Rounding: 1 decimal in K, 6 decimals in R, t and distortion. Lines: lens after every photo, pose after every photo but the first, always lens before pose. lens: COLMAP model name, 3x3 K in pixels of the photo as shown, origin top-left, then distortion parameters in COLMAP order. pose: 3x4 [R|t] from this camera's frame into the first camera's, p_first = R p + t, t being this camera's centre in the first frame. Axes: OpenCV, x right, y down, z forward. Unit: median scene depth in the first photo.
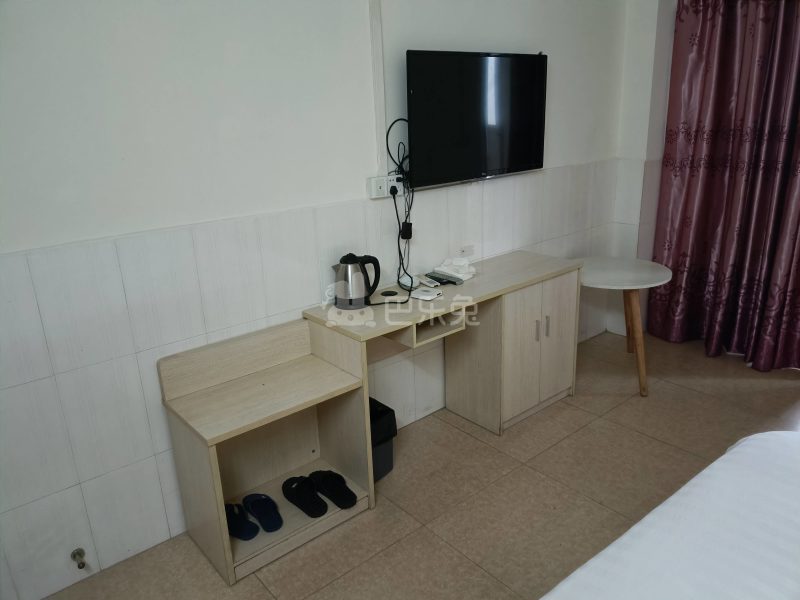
lens RADIAL K [[598.8, 0, 400.0], [0, 598.8, 300.0], [0, 0, 1]] dist [0.005357, -0.002440]
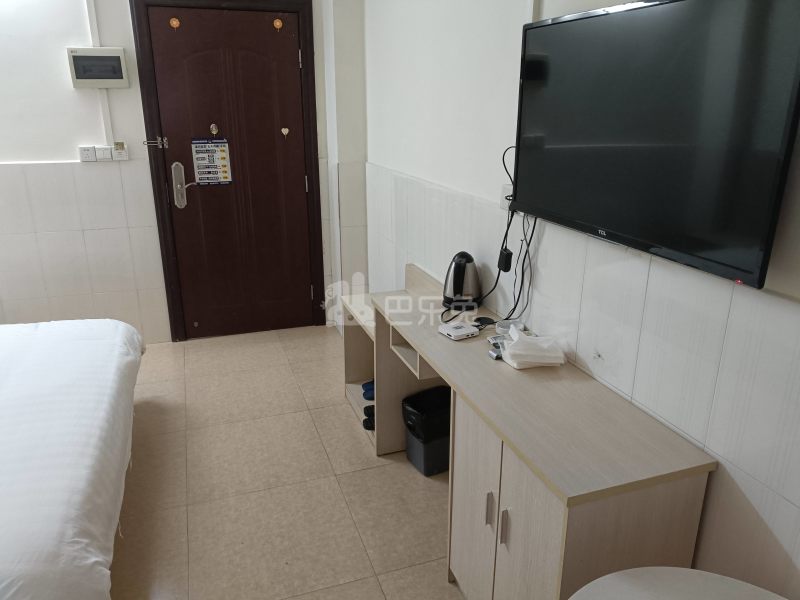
lens RADIAL K [[584.4, 0, 400.0], [0, 584.4, 300.0], [0, 0, 1]] dist [0.003141, -0.000938]
pose [[-0.359056, 0.330148, -0.872973, 0.758341], [-0.274396, 0.856666, 0.436841, -0.375744], [0.892068, 0.396390, -0.216999, 1.090100]]
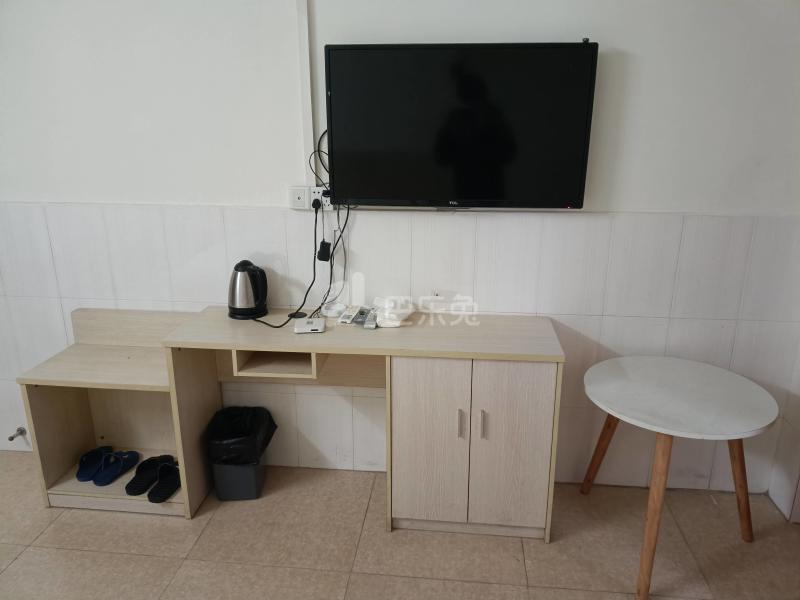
lens RADIAL K [[598.8, 0, 400.0], [0, 598.8, 300.0], [0, 0, 1]] dist [0.005357, -0.002440]
pose [[0.689926, 0.249101, -0.679670, 0.717667], [-0.250334, 0.963098, 0.098866, -0.166124], [0.679217, 0.101934, 0.726825, 0.457198]]
